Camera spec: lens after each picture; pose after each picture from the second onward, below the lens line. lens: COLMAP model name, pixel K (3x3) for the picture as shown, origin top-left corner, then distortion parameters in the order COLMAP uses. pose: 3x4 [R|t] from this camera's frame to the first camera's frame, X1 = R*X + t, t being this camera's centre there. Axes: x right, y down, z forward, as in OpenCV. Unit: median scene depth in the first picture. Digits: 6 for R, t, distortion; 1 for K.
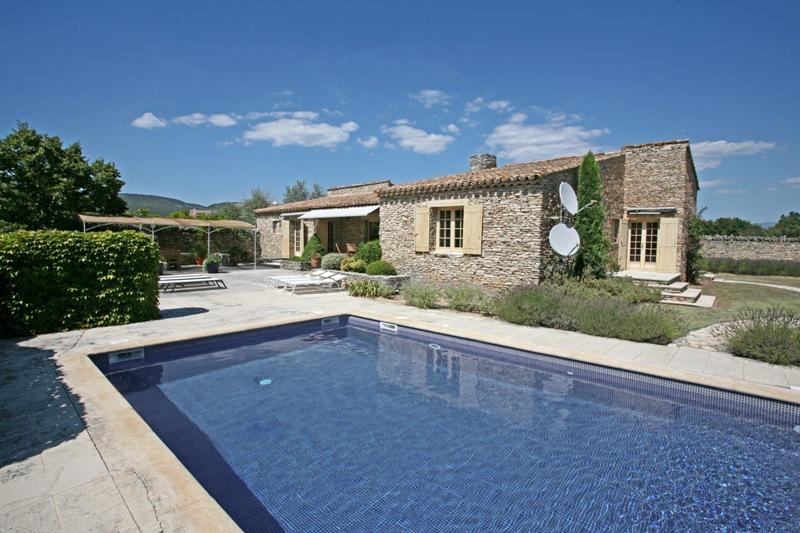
lens RADIAL K [[388.4, 0, 396.6], [0, 388.4, 268.2], [0, 0, 1]] dist [-0.066625, 0.029234]
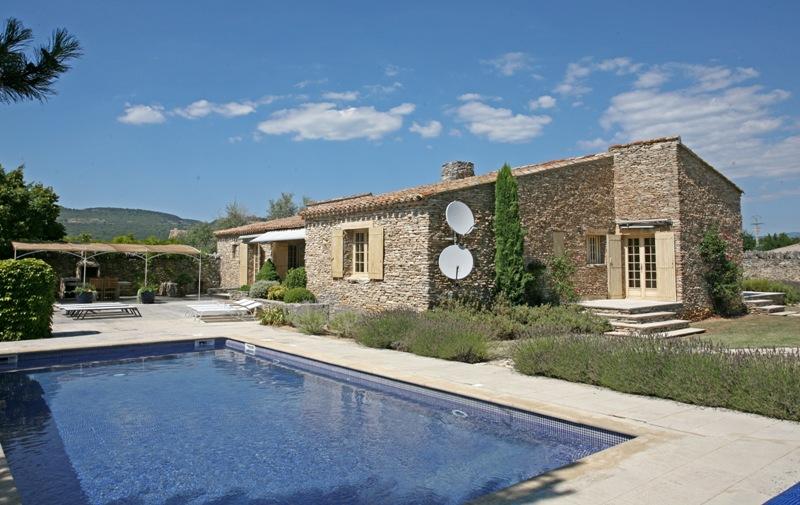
lens RADIAL K [[557.5, 0, 383.4], [0, 557.5, 249.9], [0, 0, 1]] dist [-0.017474, 0.000750]
pose [[0.987375, -0.017182, -0.157464, 0.323706], [0.001199, 0.994882, -0.101036, 0.022803], [0.158394, 0.099572, 0.982342, -0.250634]]
